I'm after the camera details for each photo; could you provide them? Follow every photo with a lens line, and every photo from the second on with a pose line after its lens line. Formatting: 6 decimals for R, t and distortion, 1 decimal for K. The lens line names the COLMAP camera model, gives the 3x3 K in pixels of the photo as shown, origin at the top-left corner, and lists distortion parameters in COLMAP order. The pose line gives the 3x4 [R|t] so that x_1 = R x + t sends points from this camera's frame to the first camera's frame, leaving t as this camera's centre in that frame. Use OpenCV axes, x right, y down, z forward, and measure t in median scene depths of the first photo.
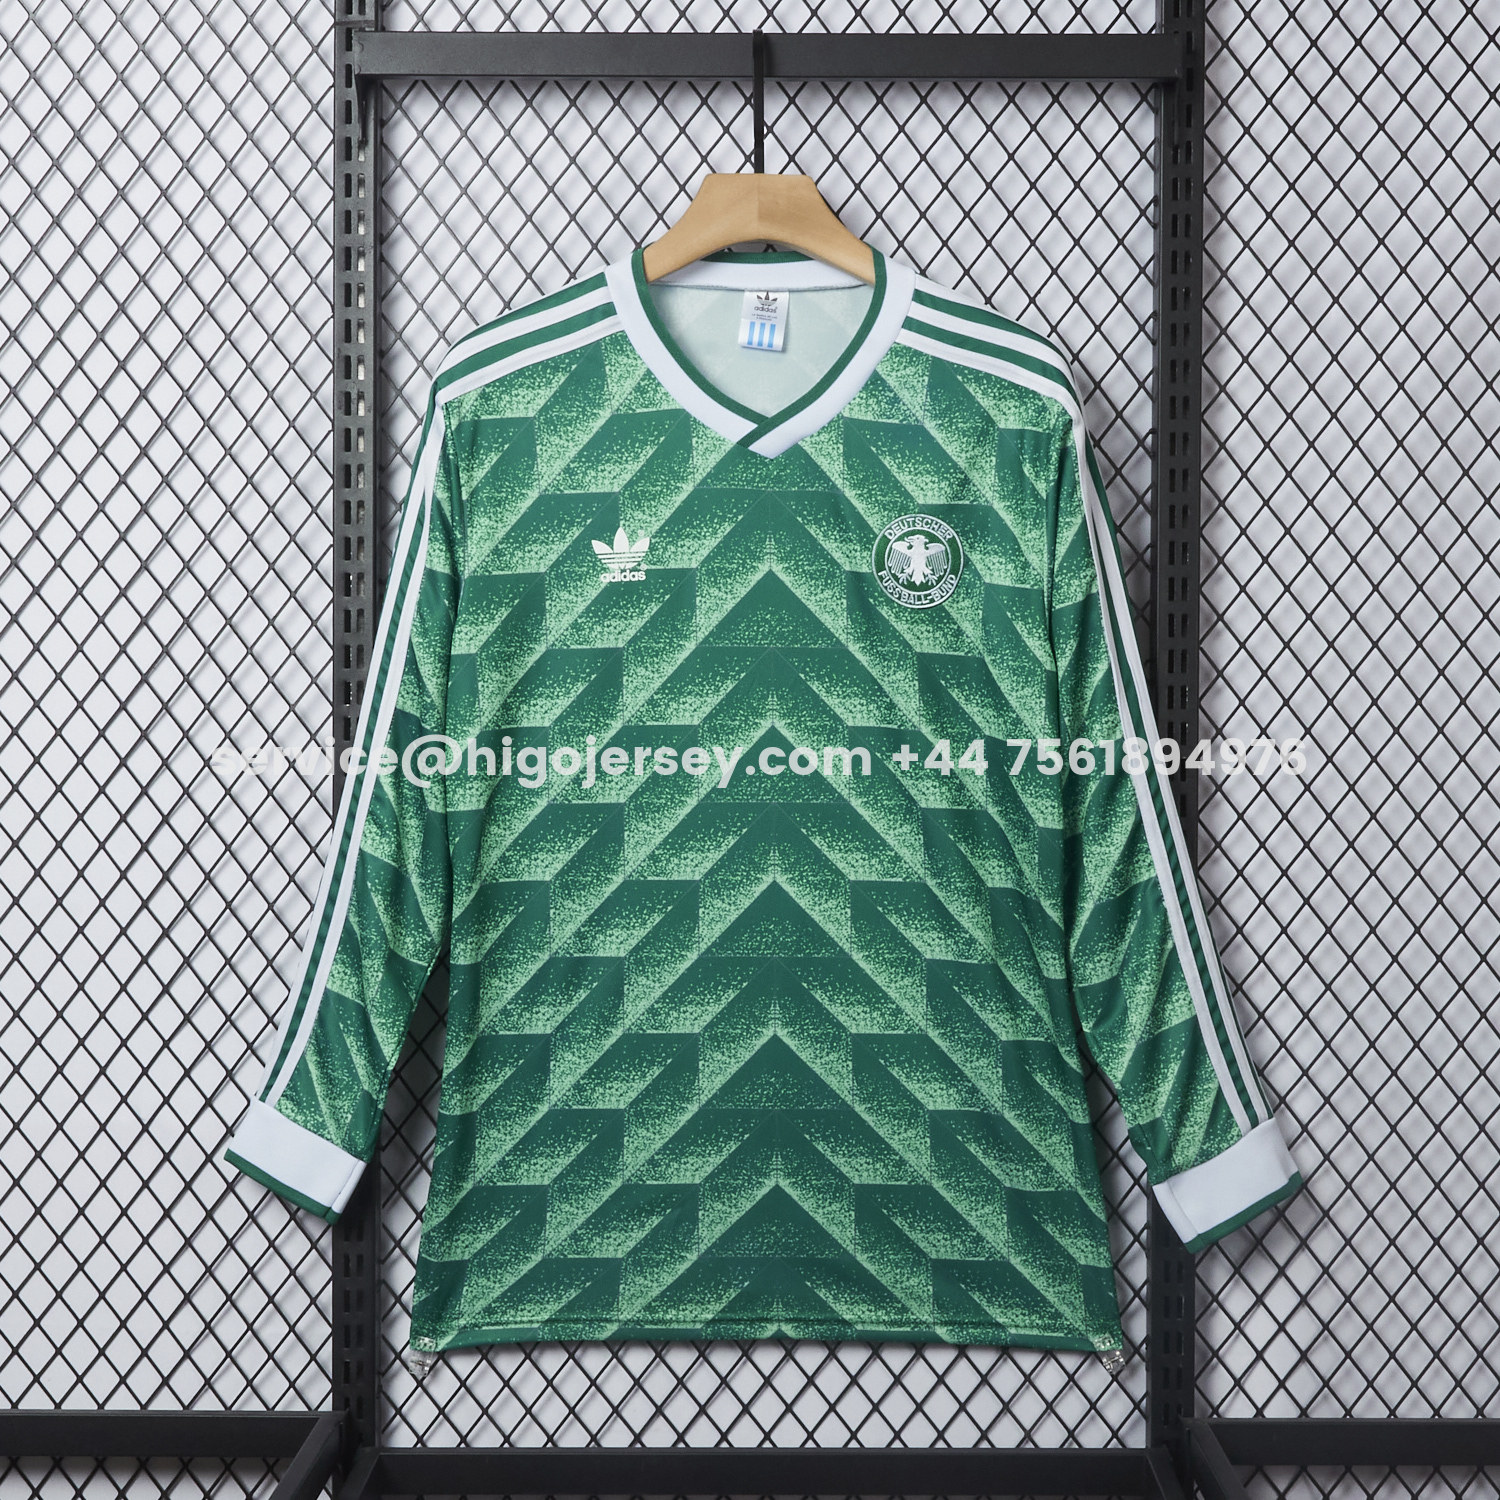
lens RADIAL K [[3035.6, 0, 755.8], [0, 3035.6, 756.9], [0, 0, 1]] dist [-0.027224, 0.000000]
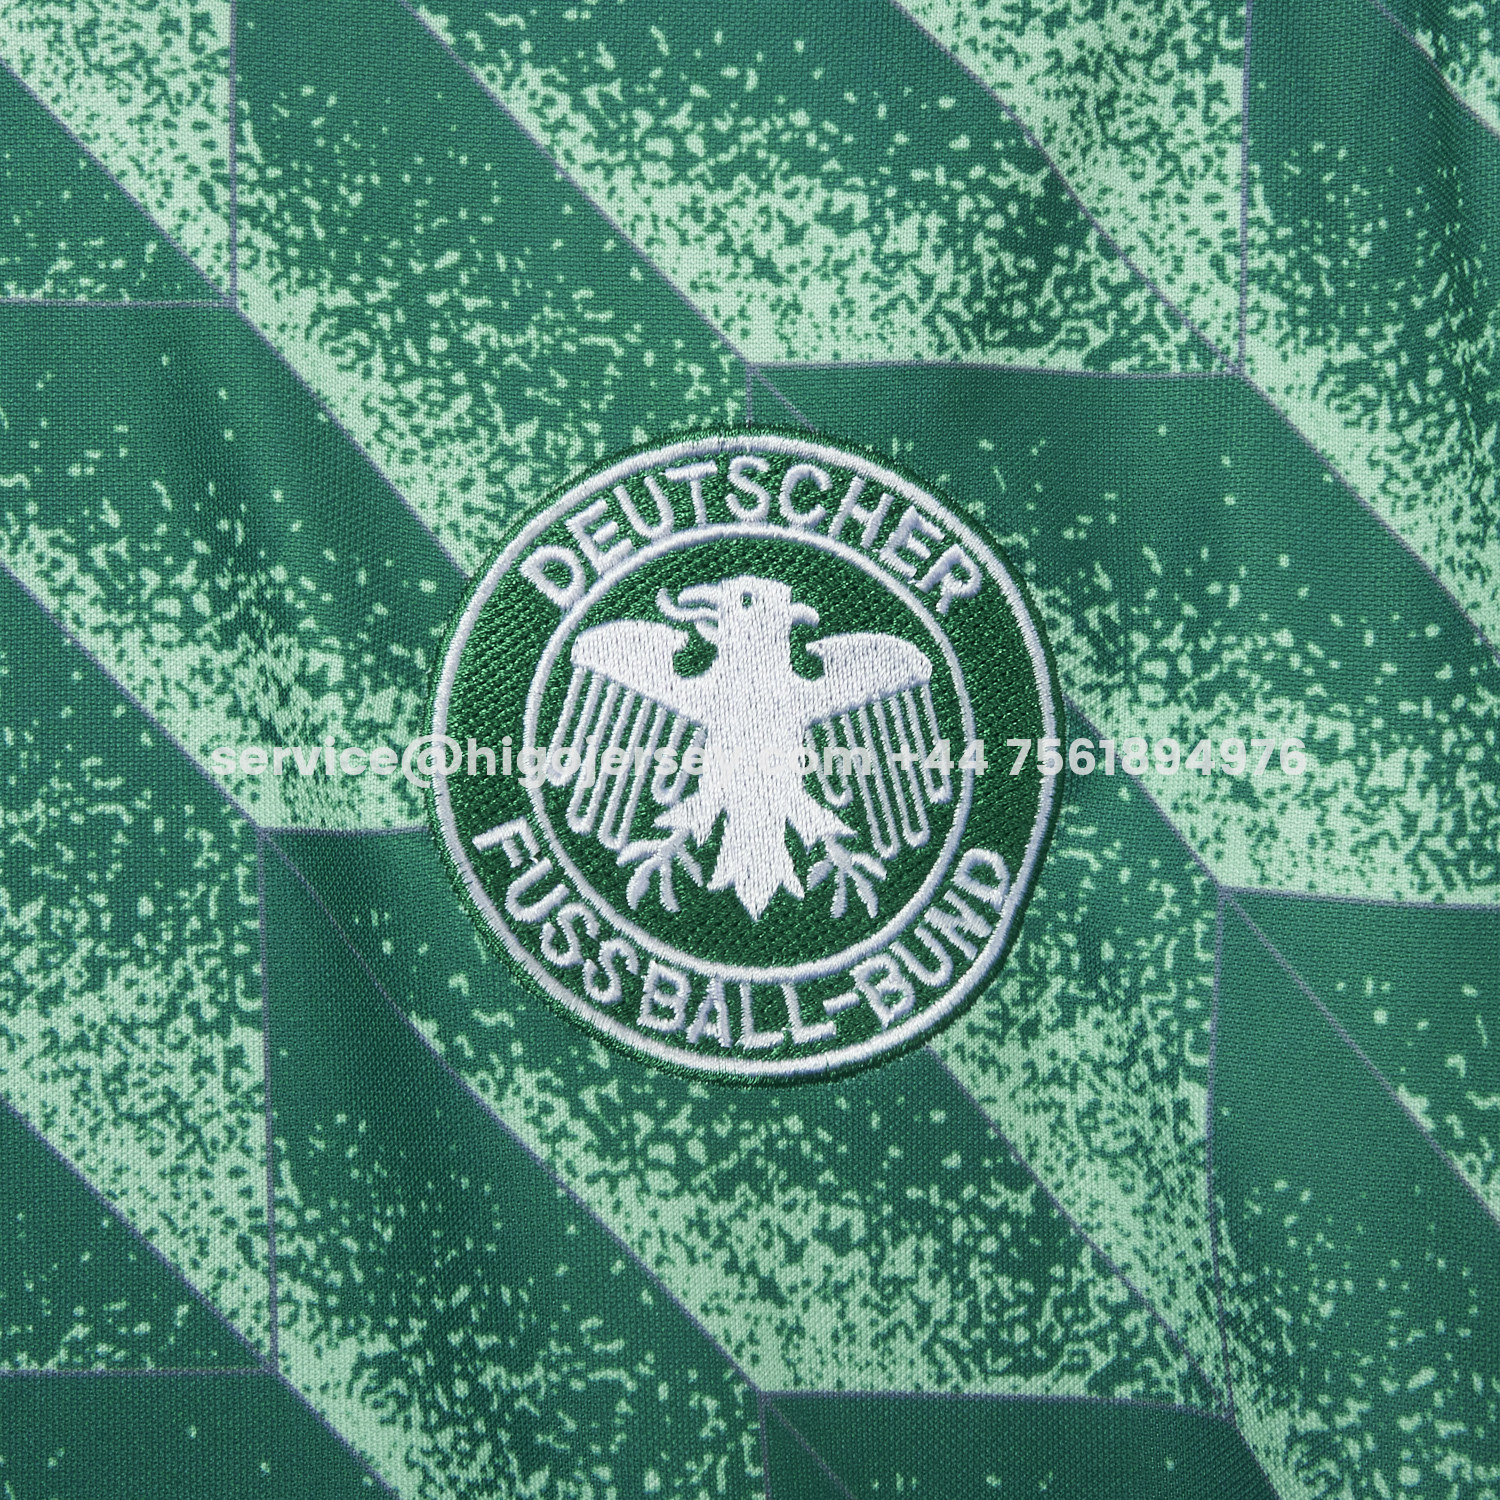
lens RADIAL K [[3035.6, 0, 746.9], [0, 3035.6, 750.8], [0, 0, 1]] dist [-0.027224, 0.000000]
pose [[0.998429, -0.018120, 0.053023, 0.045451], [0.027005, 0.984729, -0.171984, -0.039566], [-0.049097, 0.173146, 0.983672, 0.856193]]
